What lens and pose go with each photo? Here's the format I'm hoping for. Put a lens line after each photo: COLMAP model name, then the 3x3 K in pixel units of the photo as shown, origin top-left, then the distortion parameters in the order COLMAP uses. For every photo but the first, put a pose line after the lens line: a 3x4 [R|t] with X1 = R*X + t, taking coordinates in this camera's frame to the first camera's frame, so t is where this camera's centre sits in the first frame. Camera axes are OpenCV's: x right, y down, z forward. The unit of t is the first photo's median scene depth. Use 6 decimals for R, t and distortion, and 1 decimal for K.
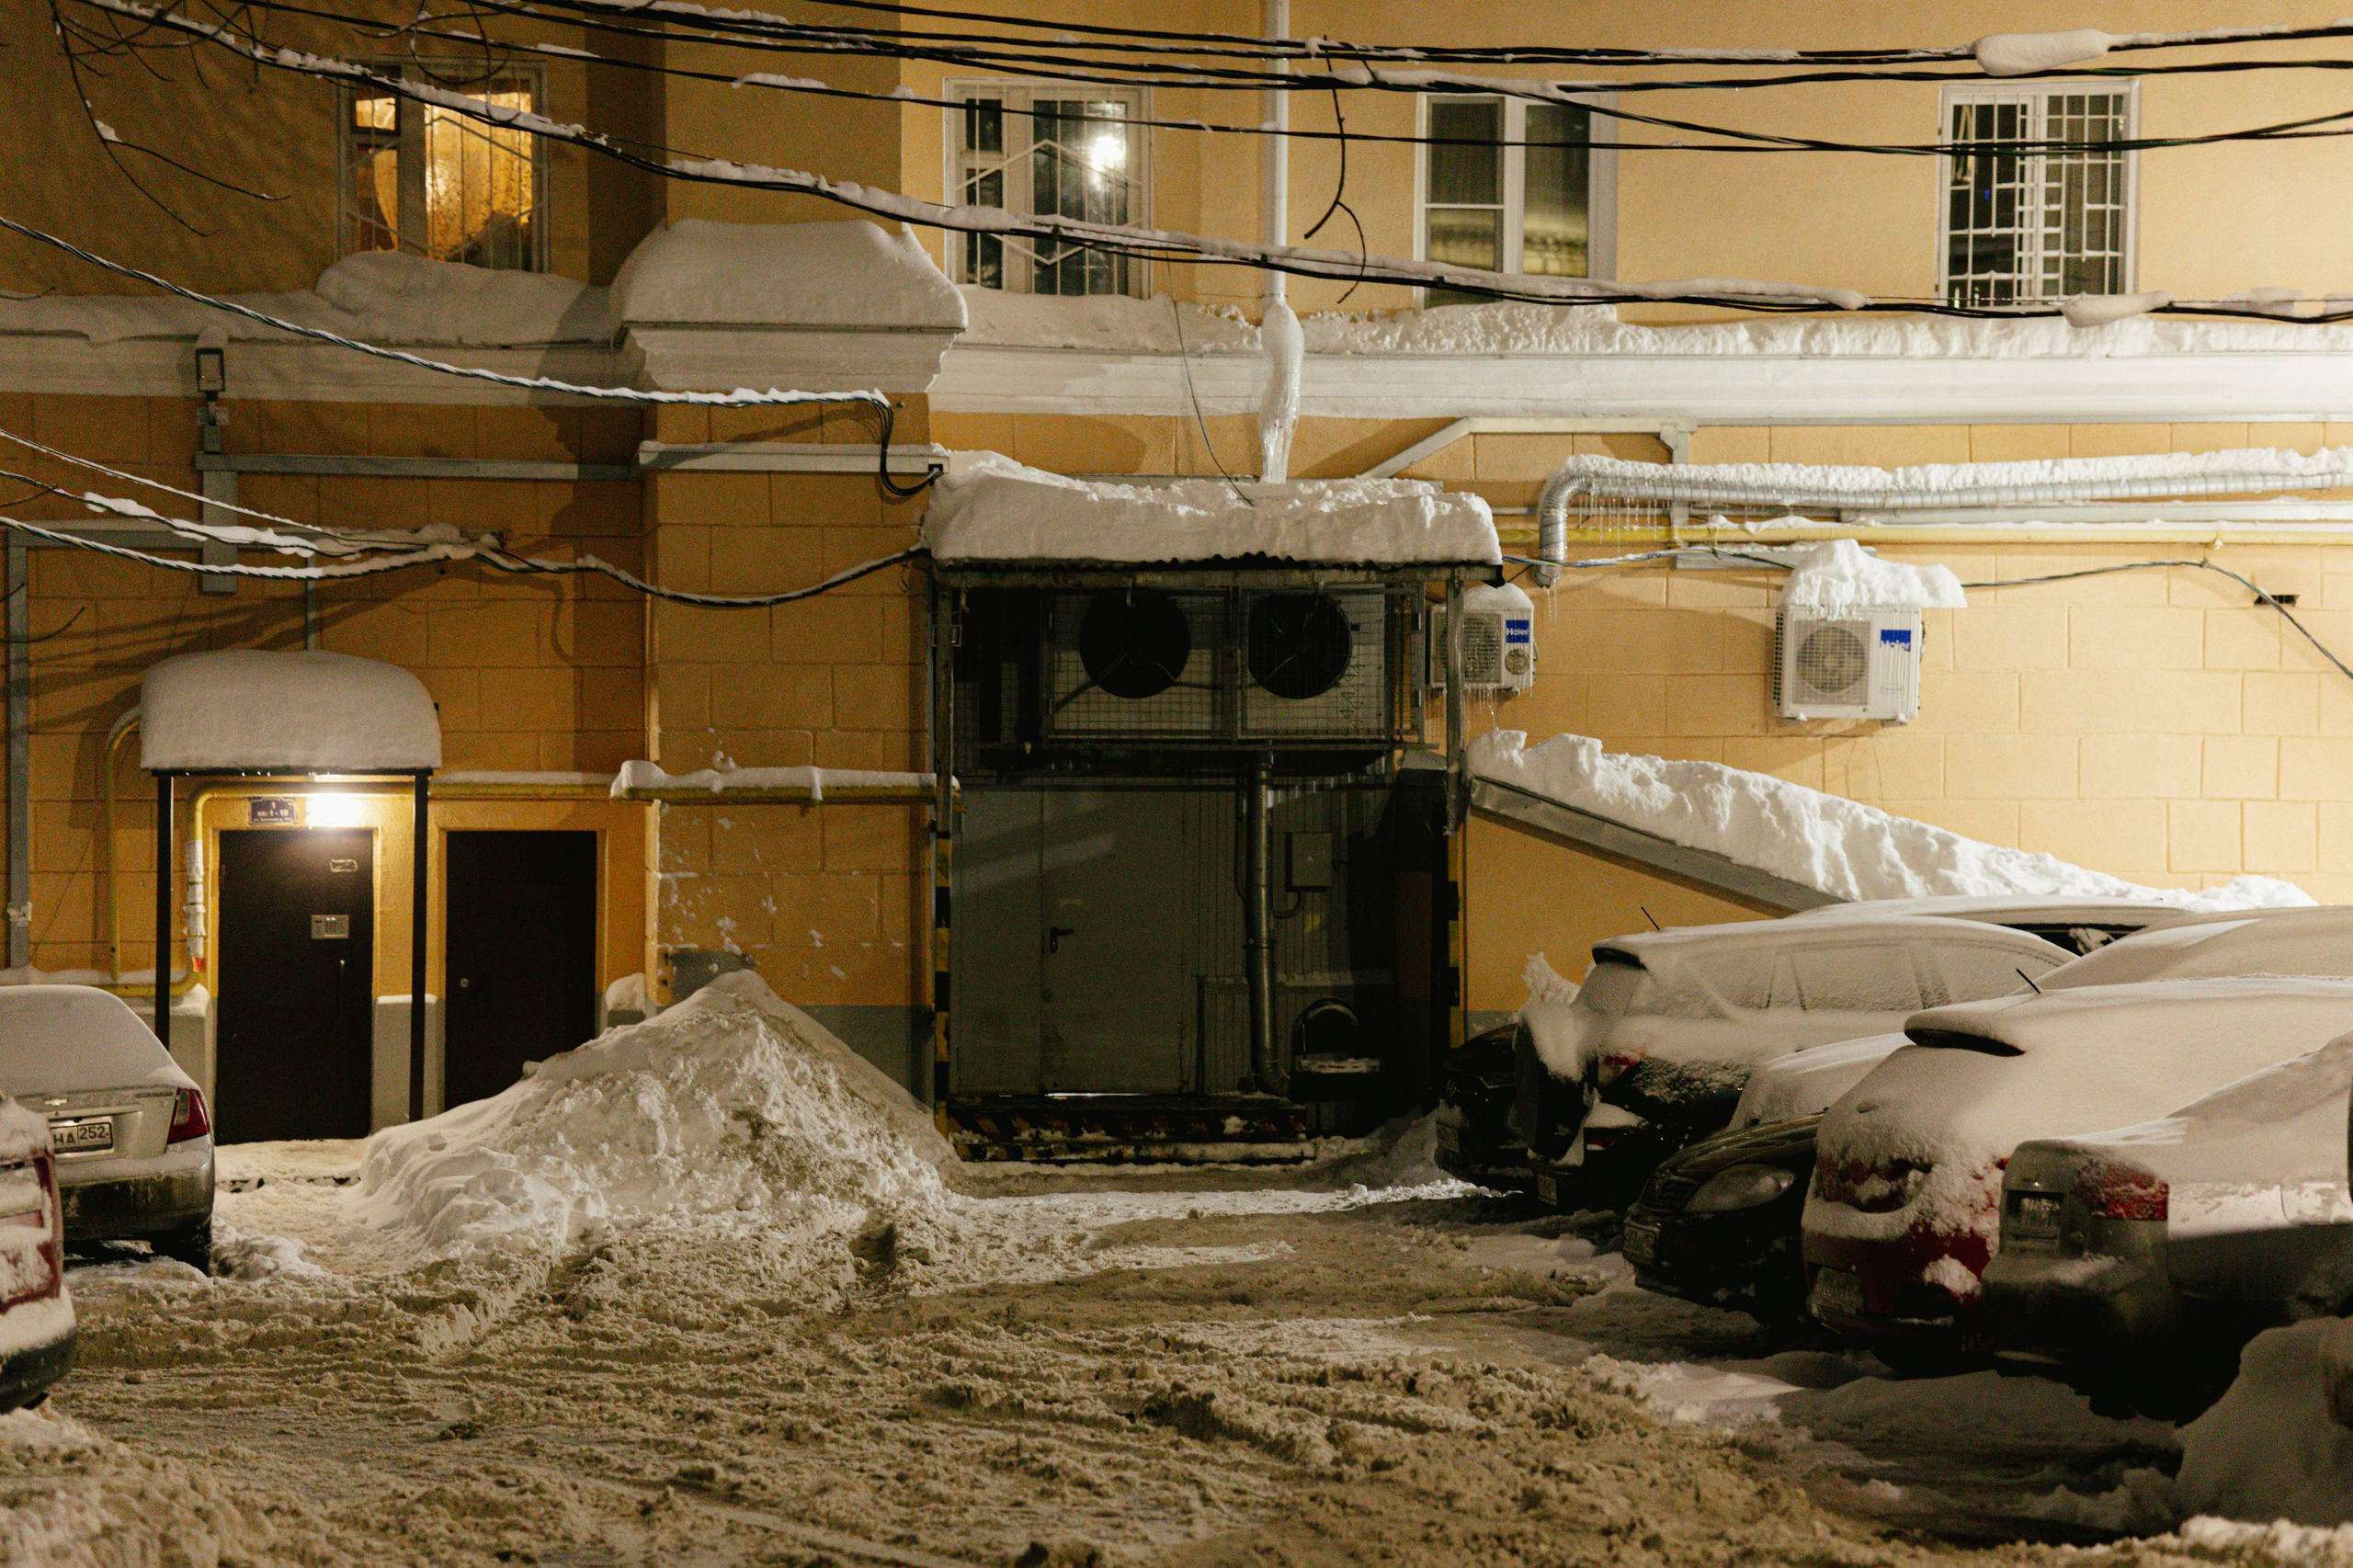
lens RADIAL K [[5412.6, 0, 1176.5], [0, 5412.6, 784.0], [0, 0, 1]] dist [0.916399, -0.993695]
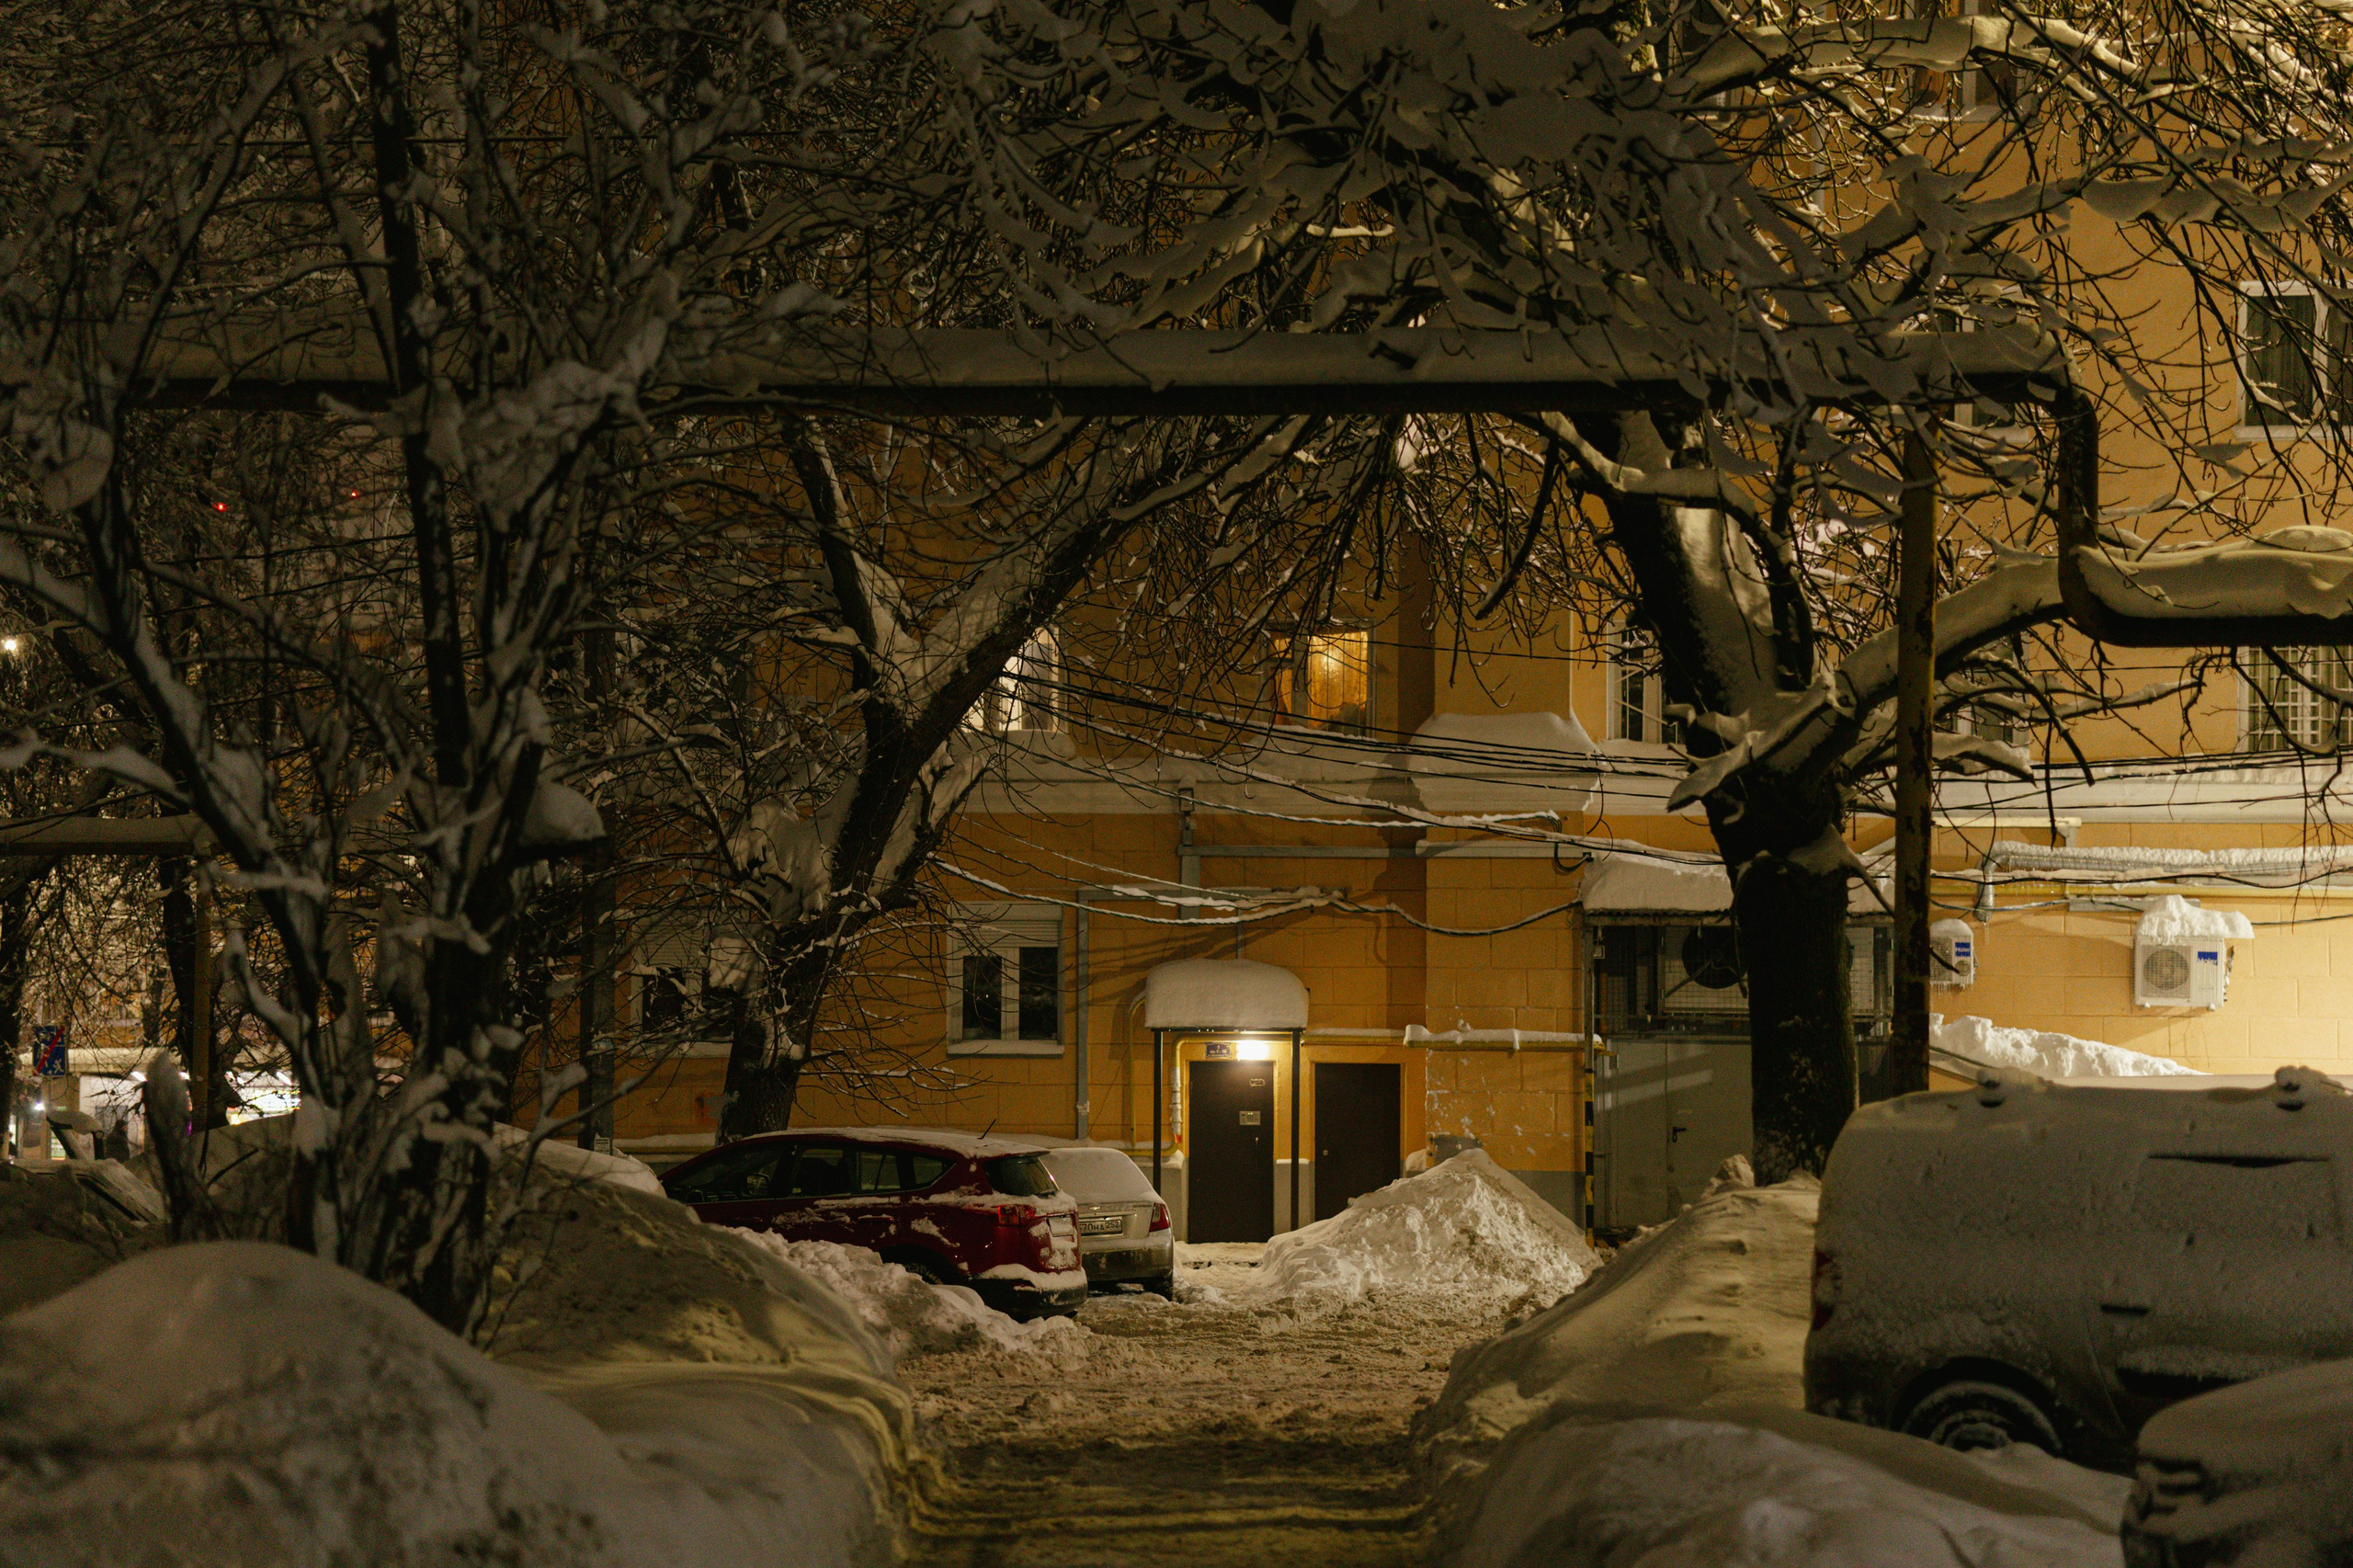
lens RADIAL K [[5412.6, 0, 1176.5], [0, 5412.6, 784.0], [0, 0, 1]] dist [0.916399, -0.993695]
pose [[0.981162, -0.002719, -0.193166, 0.158102], [-0.003973, 0.999405, -0.034248, -0.021052], [0.193145, 0.034370, 0.980568, -0.695466]]
